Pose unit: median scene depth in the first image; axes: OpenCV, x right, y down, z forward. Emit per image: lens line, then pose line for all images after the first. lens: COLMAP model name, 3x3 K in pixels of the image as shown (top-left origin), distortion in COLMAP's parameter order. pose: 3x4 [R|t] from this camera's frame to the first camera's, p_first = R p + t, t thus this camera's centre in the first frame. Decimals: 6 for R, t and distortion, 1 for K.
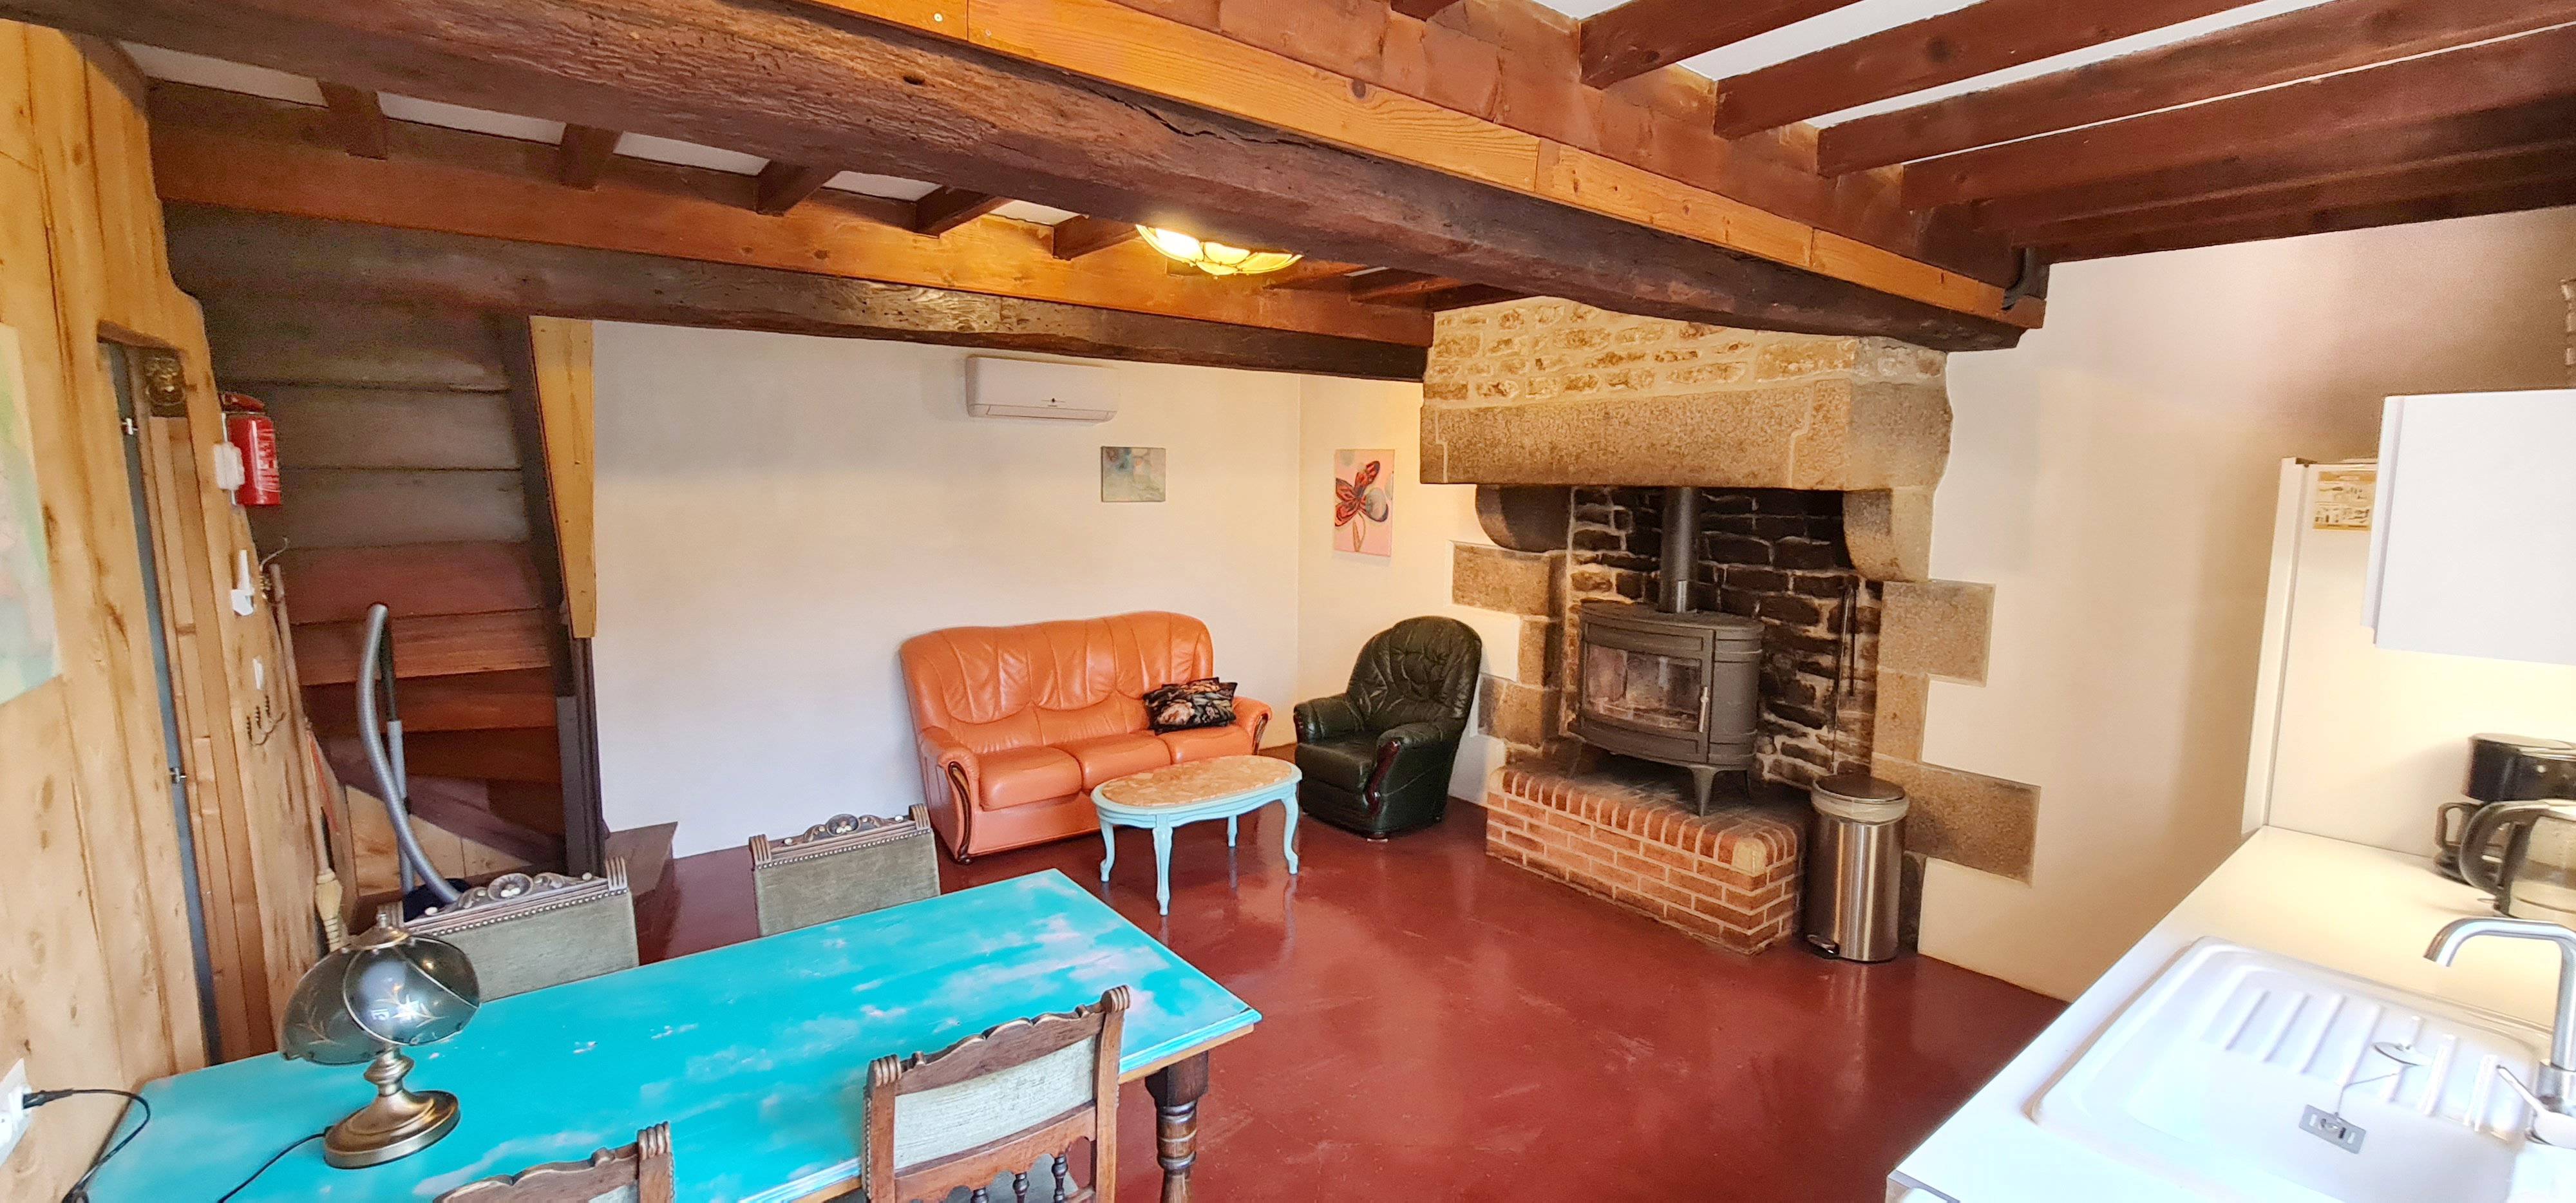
lens RADIAL K [[1032.2, 0, 1290.7], [0, 1032.2, 589.2], [0, 0, 1]] dist [0.000830, 0.000146]
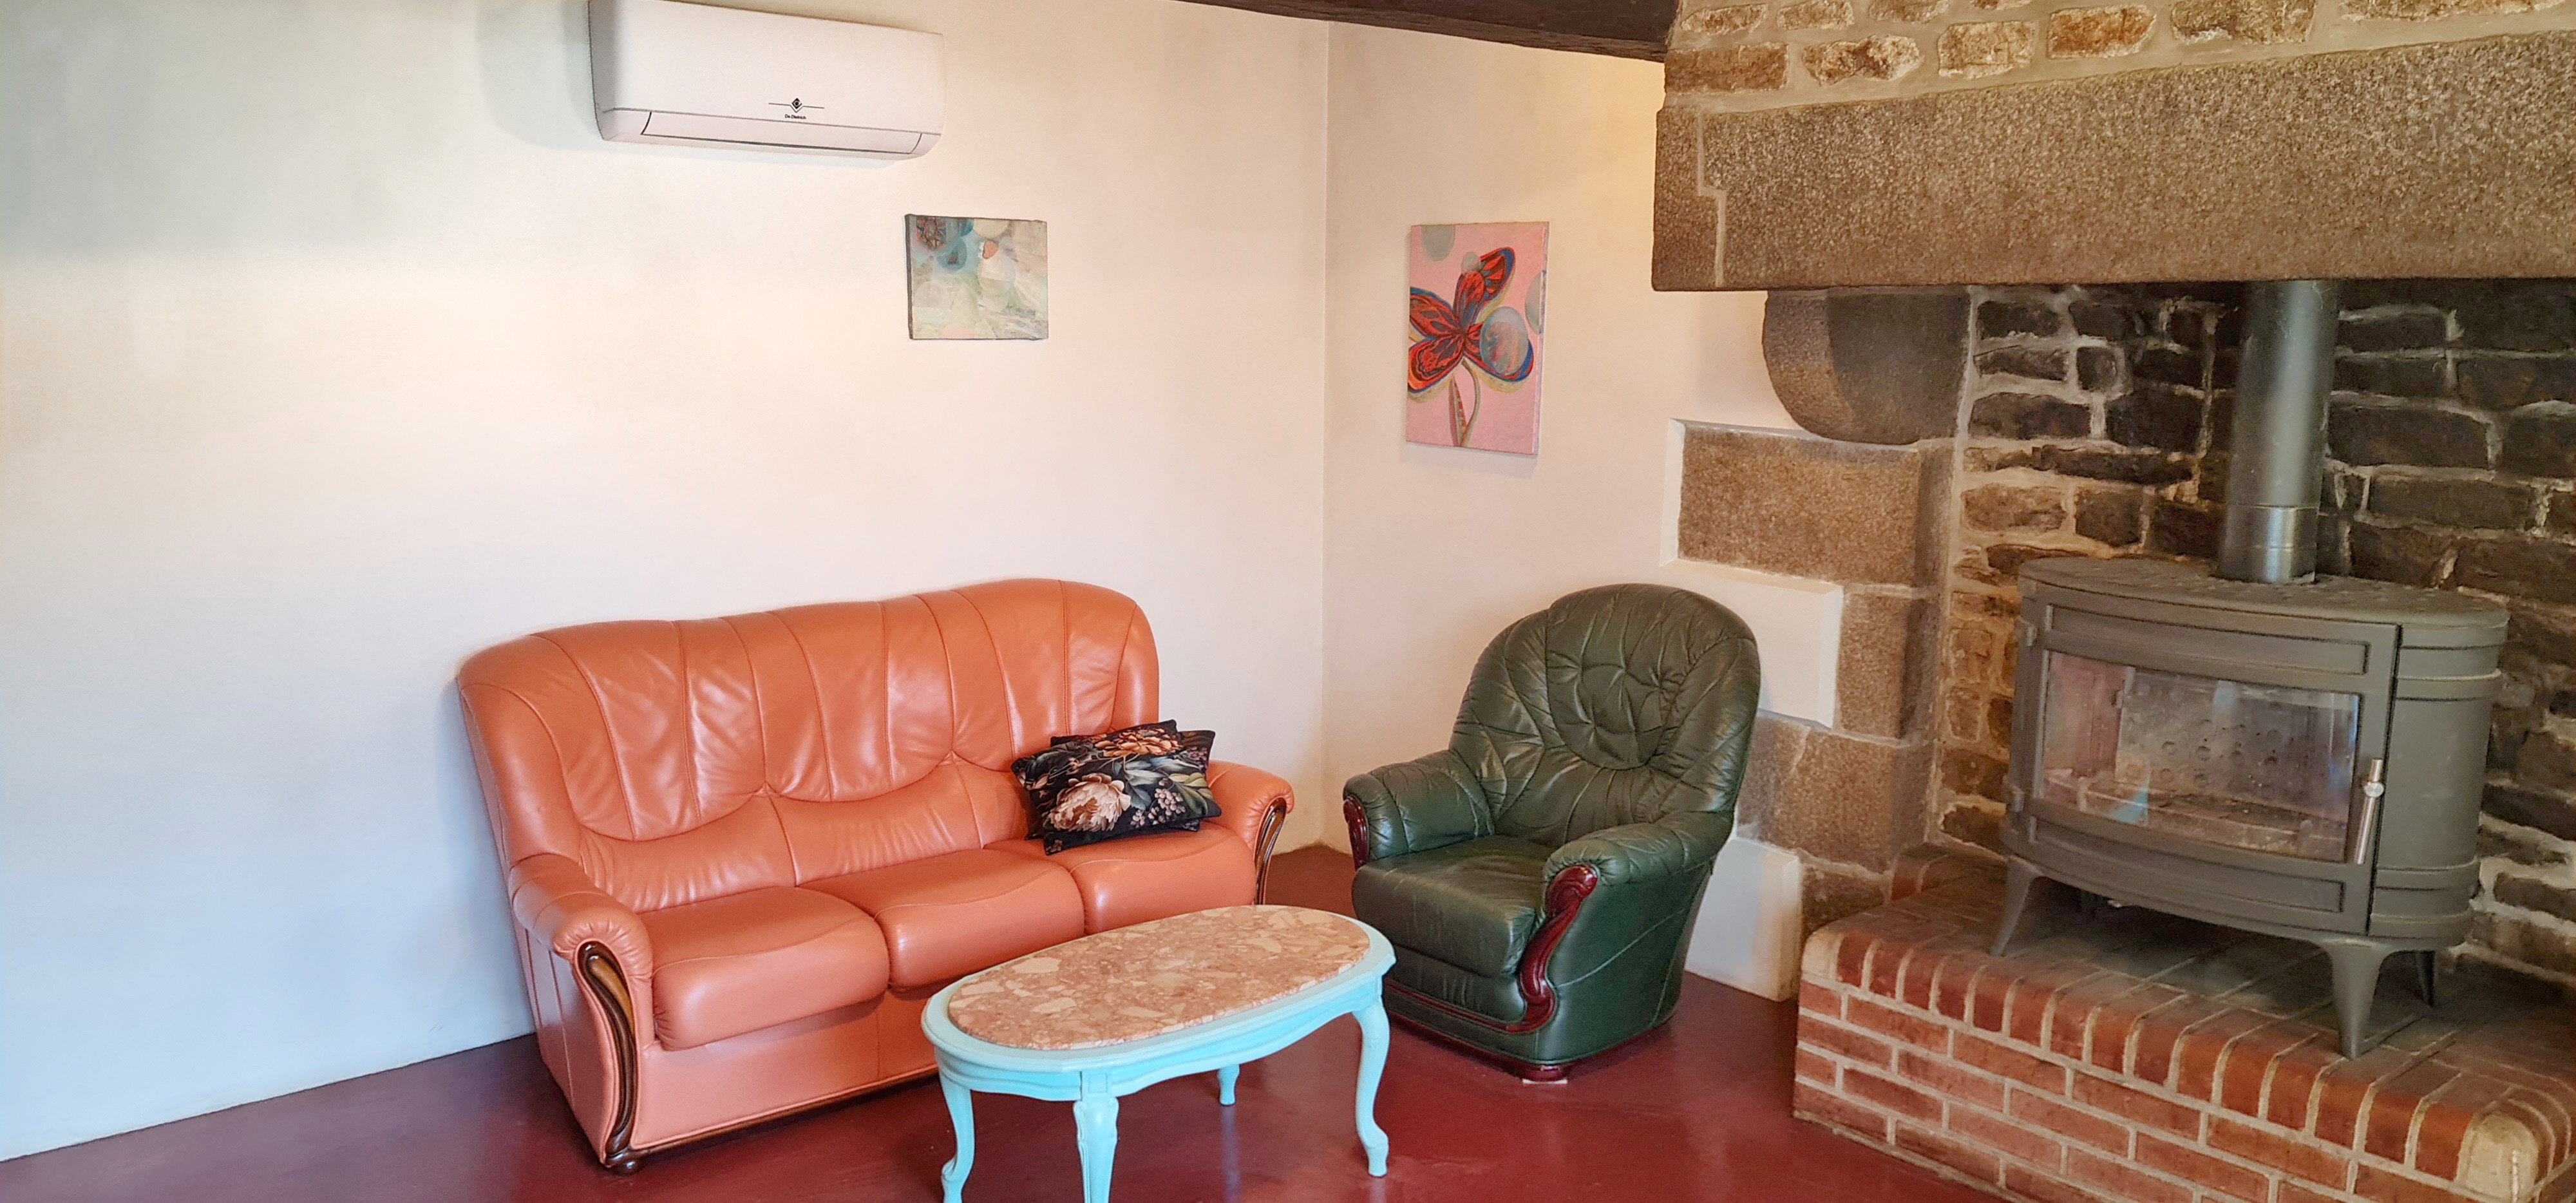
lens RADIAL K [[1855.4, 0, 1284.1], [0, 1855.4, 621.5], [0, 0, 1]] dist [0.069012, -0.010466]
pose [[0.999099, -0.010641, 0.041084, -0.064195], [0.008206, 0.998225, 0.058987, -0.009285], [-0.041639, -0.058597, 0.997413, 0.202029]]
